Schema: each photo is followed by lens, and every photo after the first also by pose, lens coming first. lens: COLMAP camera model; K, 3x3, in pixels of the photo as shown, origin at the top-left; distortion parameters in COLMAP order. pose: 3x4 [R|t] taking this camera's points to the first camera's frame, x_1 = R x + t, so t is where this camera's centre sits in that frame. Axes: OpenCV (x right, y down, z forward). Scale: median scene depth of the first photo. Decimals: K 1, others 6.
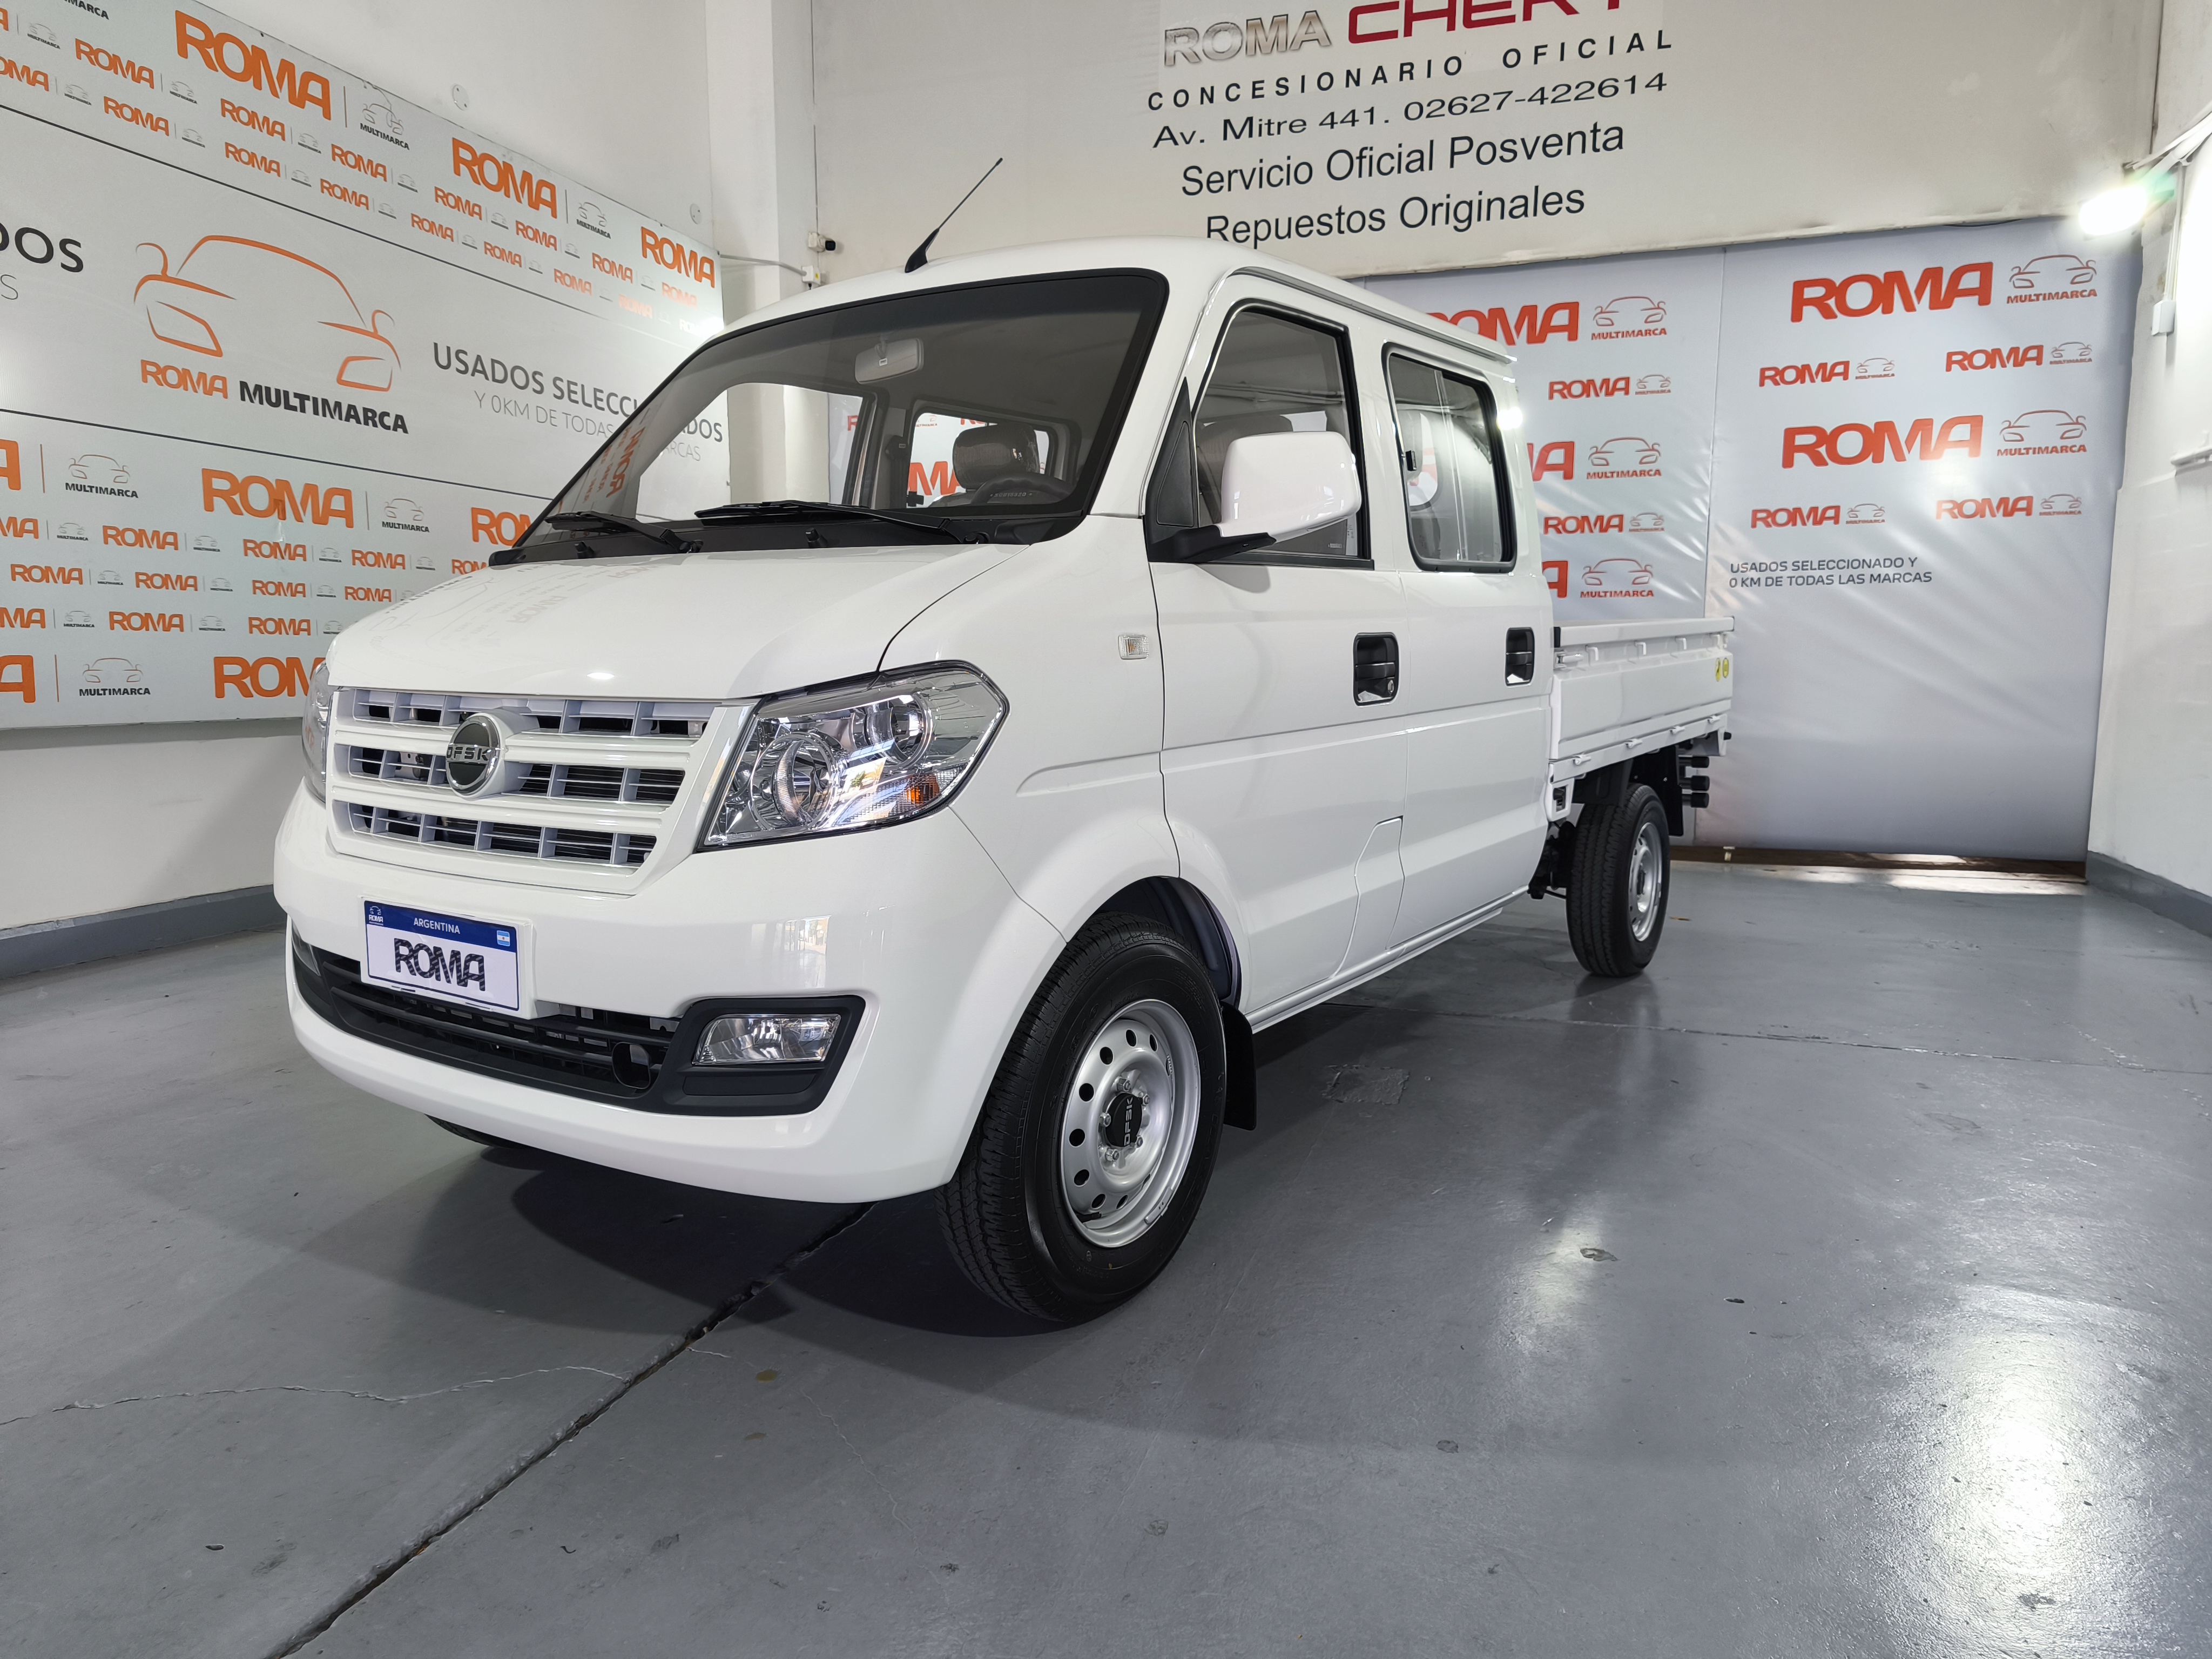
lens RADIAL K [[1458.7, 0, 1098.8], [0, 1458.7, 844.8], [0, 0, 1]] dist [0.073738, -0.056442]
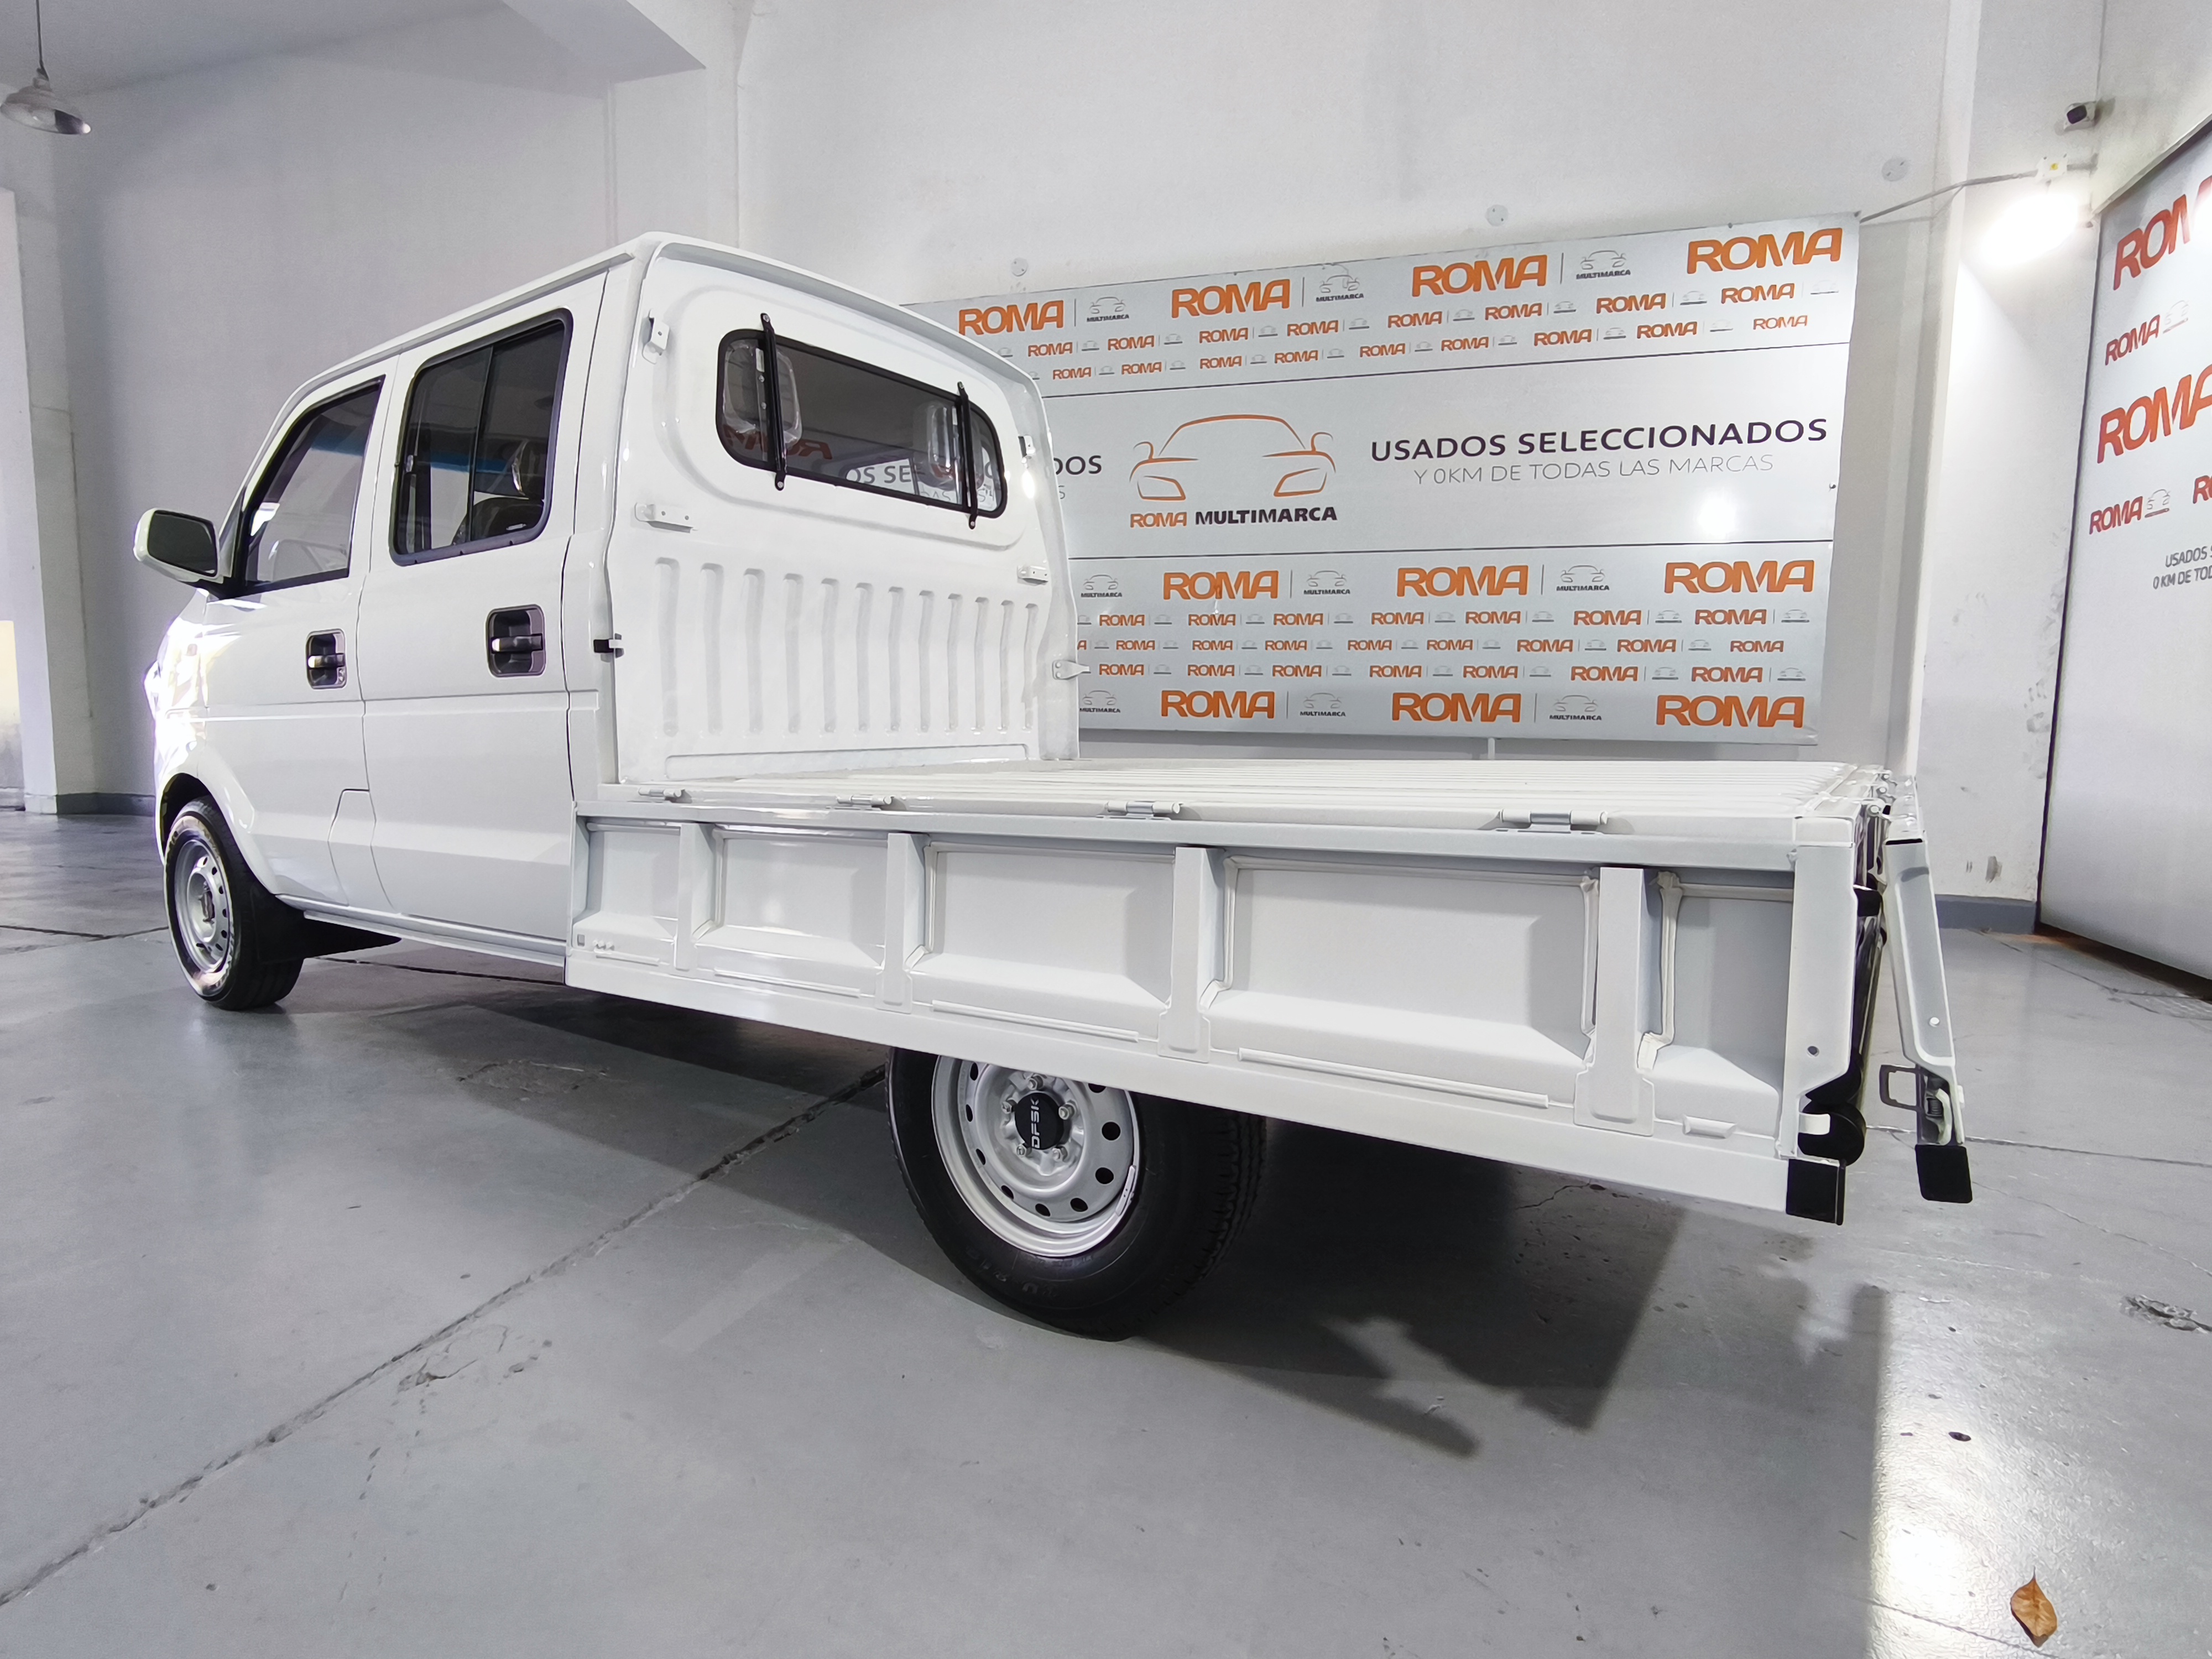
lens RADIAL K [[1169.2, 0, 1109.5], [0, 1169.2, 832.4], [0, 0, 1]] dist [-0.002501, 0.003317]
pose [[0.015316, 0.103639, -0.994497, 0.599303], [-0.137732, 0.985351, 0.100565, -0.085654], [0.990351, 0.135434, 0.029366, 0.837936]]
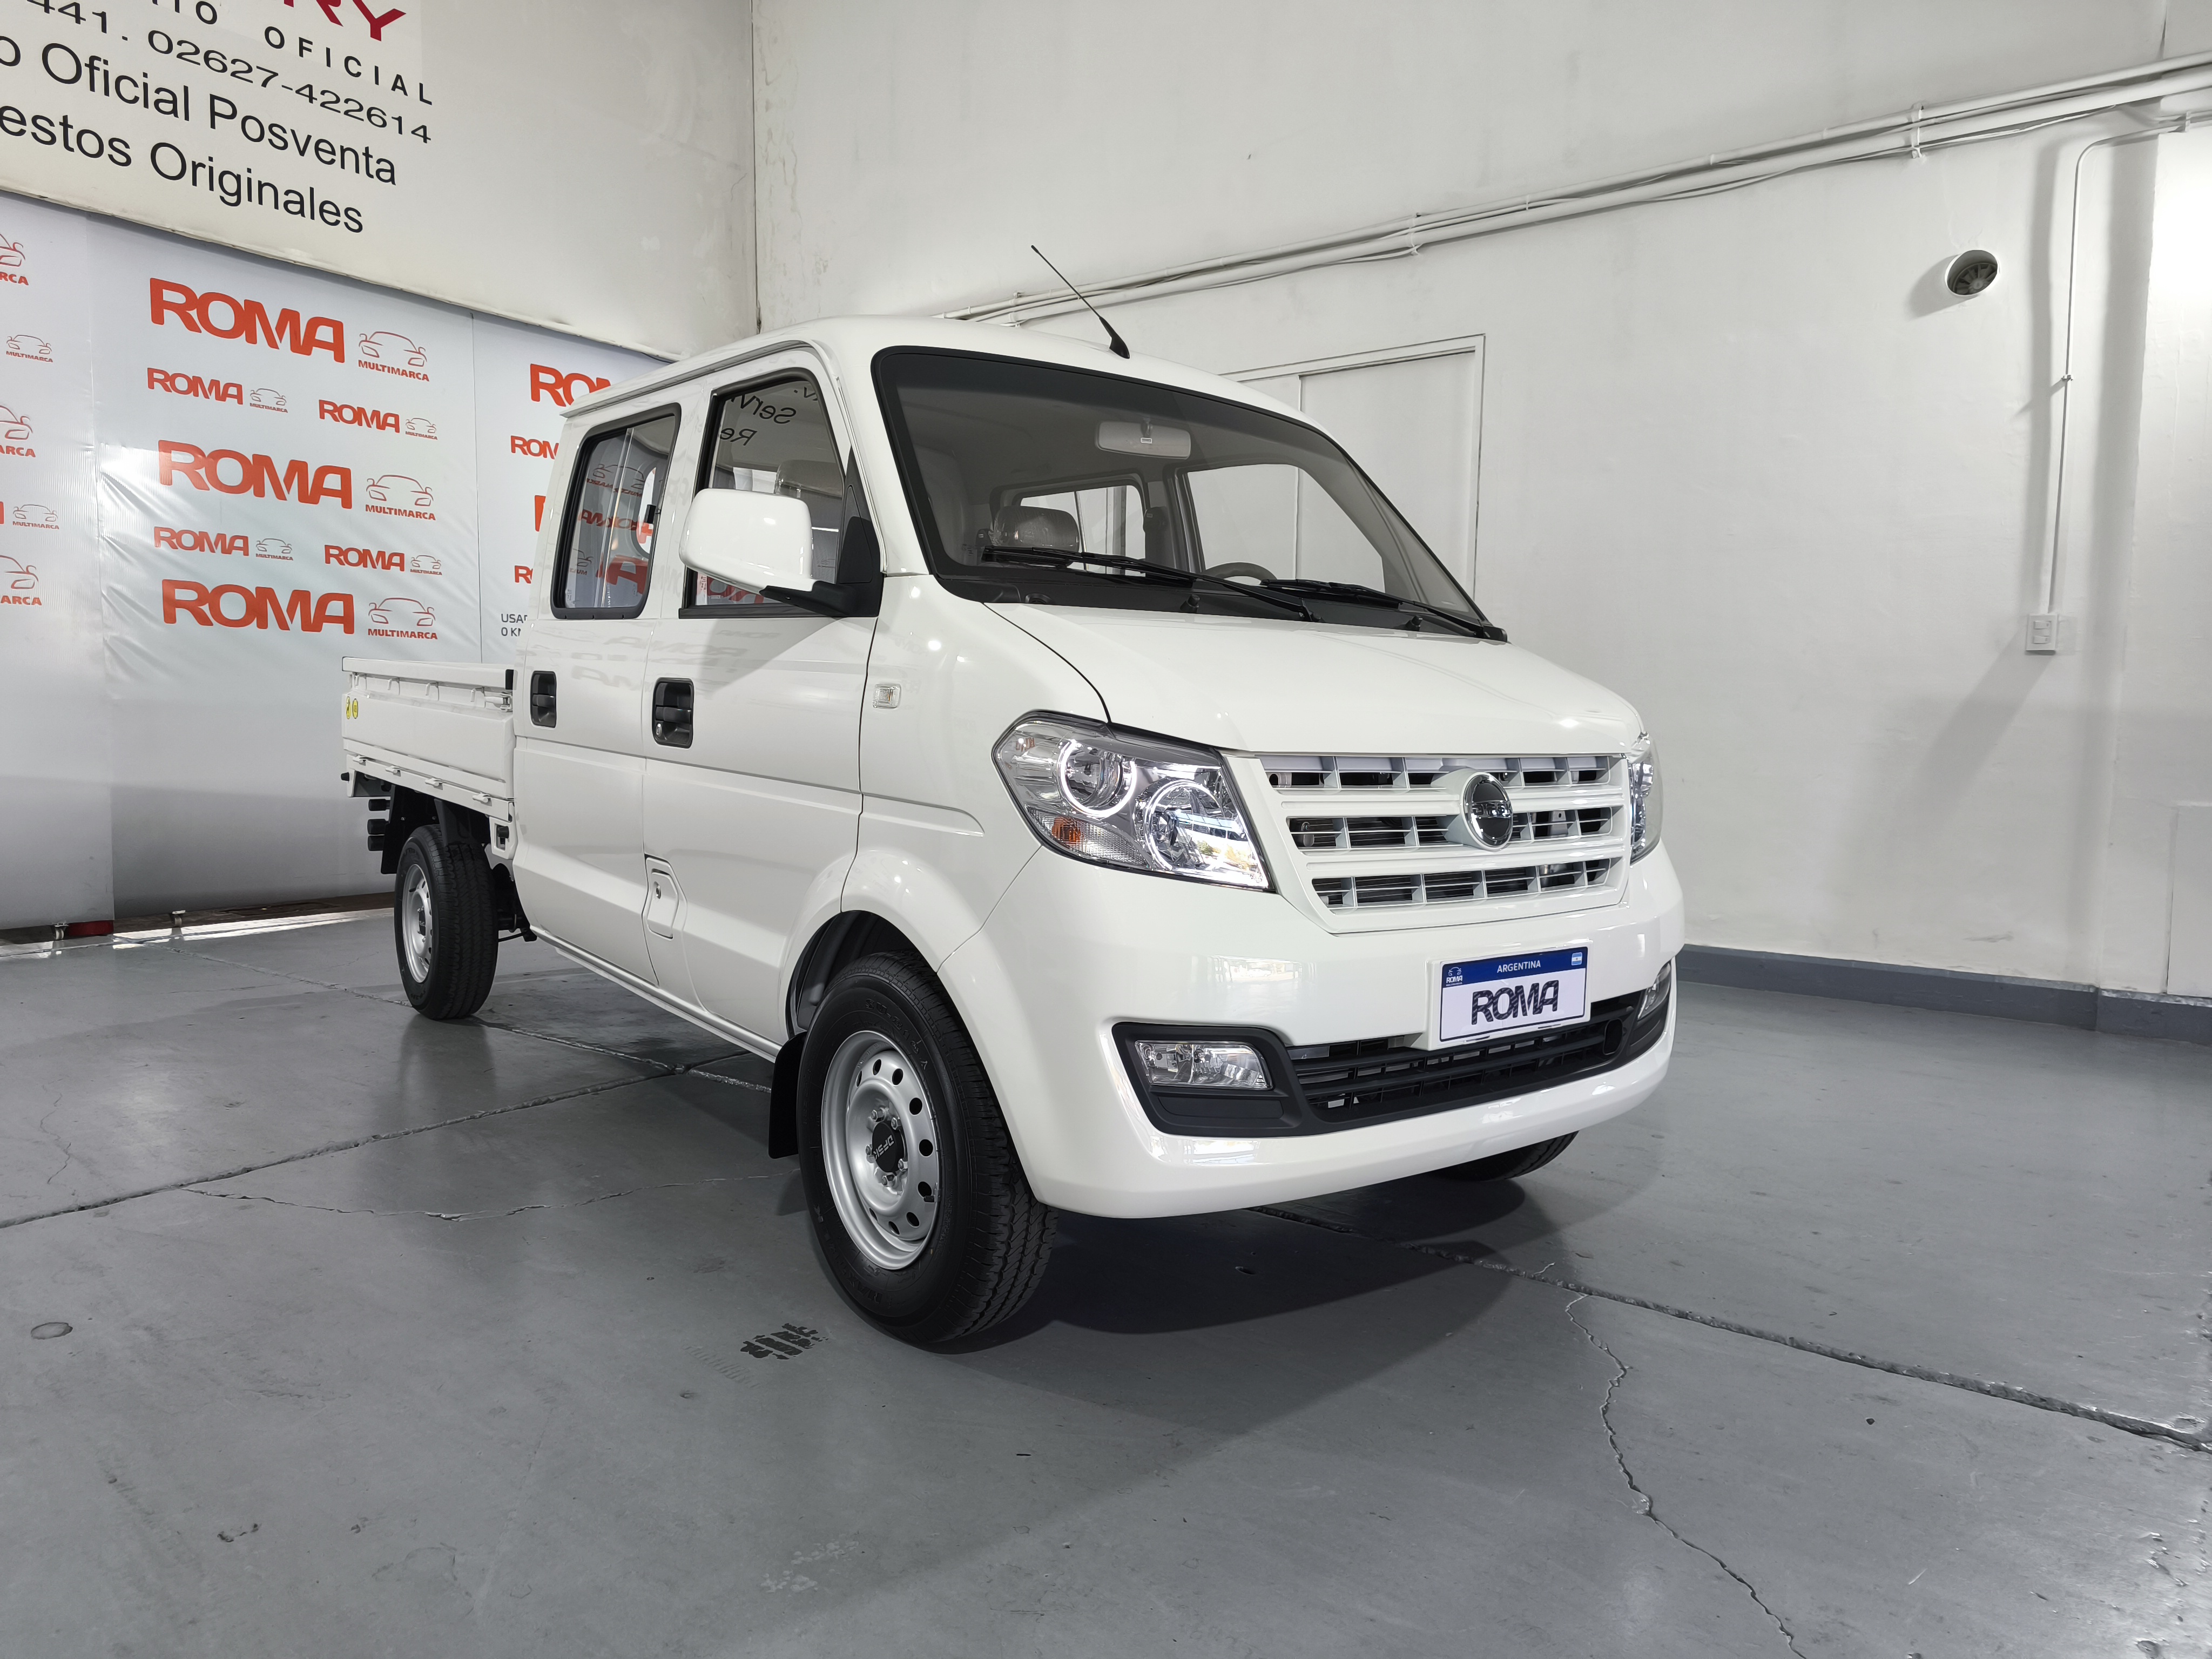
lens RADIAL K [[1458.7, 0, 1100.8], [0, 1458.7, 833.3], [0, 0, 1]] dist [0.073738, -0.056442]
pose [[0.299750, -0.073839, 0.951156, -0.597156], [0.102493, 0.993722, 0.044844, -0.047084], [-0.948496, 0.084045, 0.305436, 0.363094]]
